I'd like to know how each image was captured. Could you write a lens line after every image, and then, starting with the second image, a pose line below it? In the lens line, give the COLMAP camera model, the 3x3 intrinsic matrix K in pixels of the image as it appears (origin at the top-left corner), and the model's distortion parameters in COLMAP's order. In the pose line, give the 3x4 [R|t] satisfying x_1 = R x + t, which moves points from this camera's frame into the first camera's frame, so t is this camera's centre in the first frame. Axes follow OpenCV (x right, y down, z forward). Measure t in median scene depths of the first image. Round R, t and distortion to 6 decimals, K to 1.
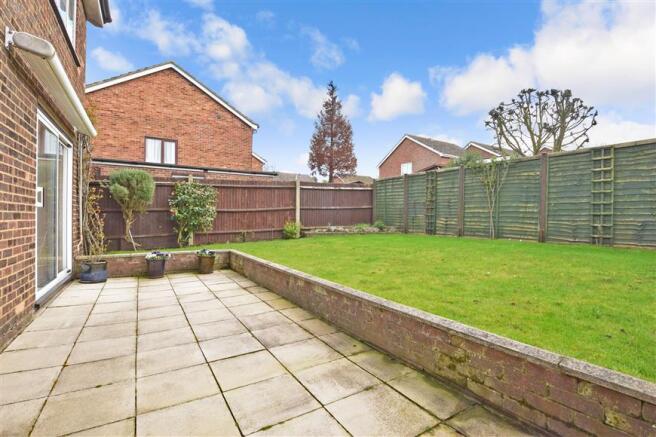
lens RADIAL K [[304.9, 0, 328.0], [0, 304.9, 218.5], [0, 0, 1]] dist [-0.052081, 0.000007]
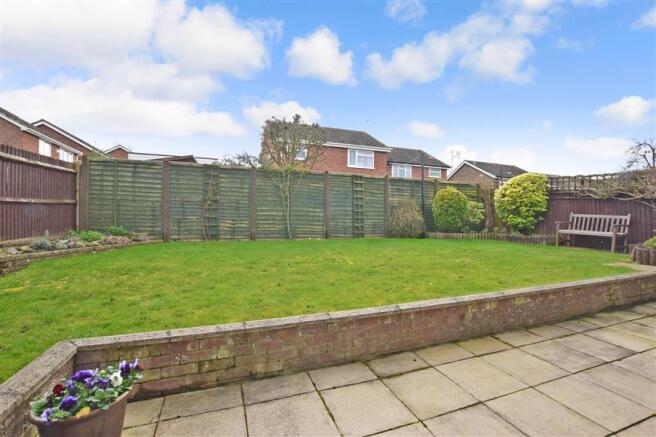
lens RADIAL K [[291.9, 0, 328.0], [0, 291.9, 218.5], [0, 0, 1]] dist [-0.026385, -0.000137]
pose [[0.202502, -0.003189, 0.979277, -0.911488], [-0.001926, 0.999991, 0.003654, -0.025529], [-0.979280, -0.002626, 0.202494, 1.227545]]
